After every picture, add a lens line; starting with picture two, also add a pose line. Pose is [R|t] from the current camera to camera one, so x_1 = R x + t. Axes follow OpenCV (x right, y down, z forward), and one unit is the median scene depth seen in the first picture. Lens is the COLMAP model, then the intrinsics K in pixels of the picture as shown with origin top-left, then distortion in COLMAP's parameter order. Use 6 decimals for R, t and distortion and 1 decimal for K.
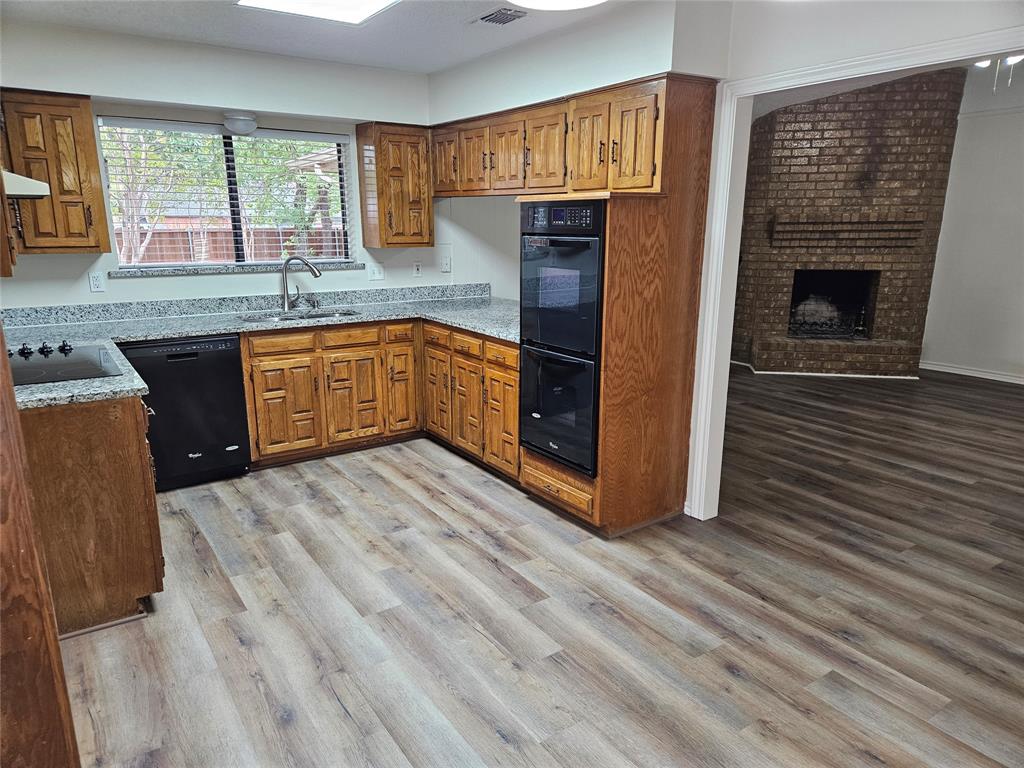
lens RADIAL K [[677.8, 0, 502.6], [0, 677.8, 390.5], [0, 0, 1]] dist [0.085491, -0.071323]
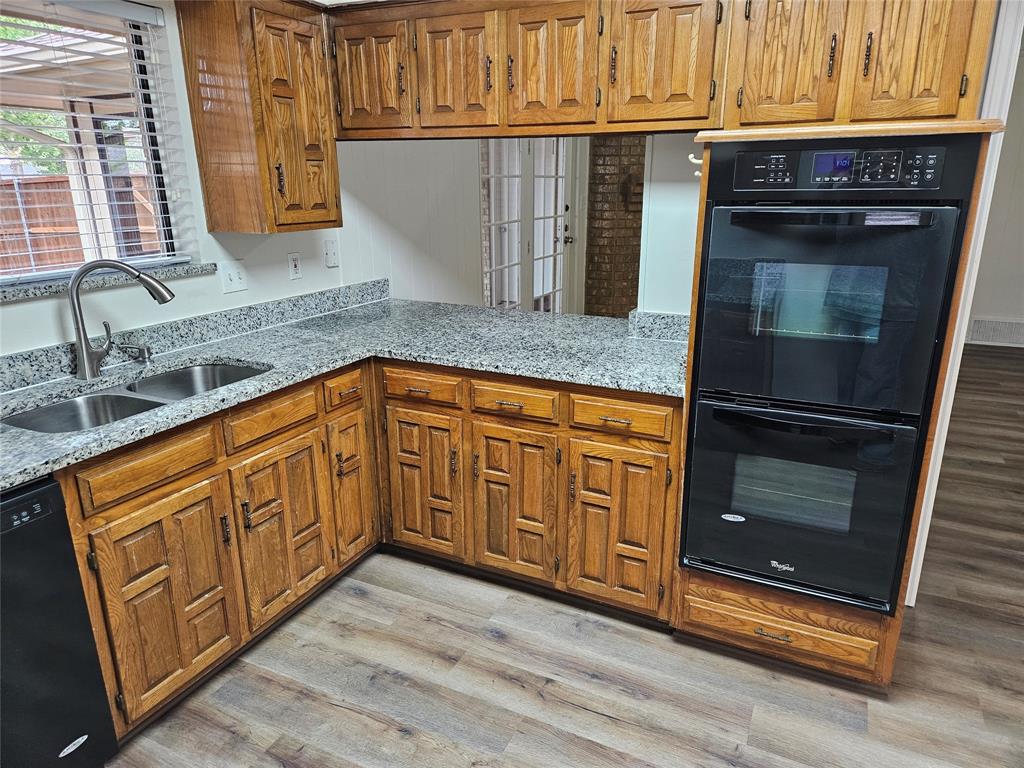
lens RADIAL K [[677.8, 0, 509.1], [0, 677.8, 384.2], [0, 0, 1]] dist [0.085491, -0.071323]
pose [[0.867490, -0.148222, 0.474860, -0.307856], [0.127378, 0.988939, 0.075988, -0.118112], [-0.480871, -0.005432, 0.876775, 0.473406]]
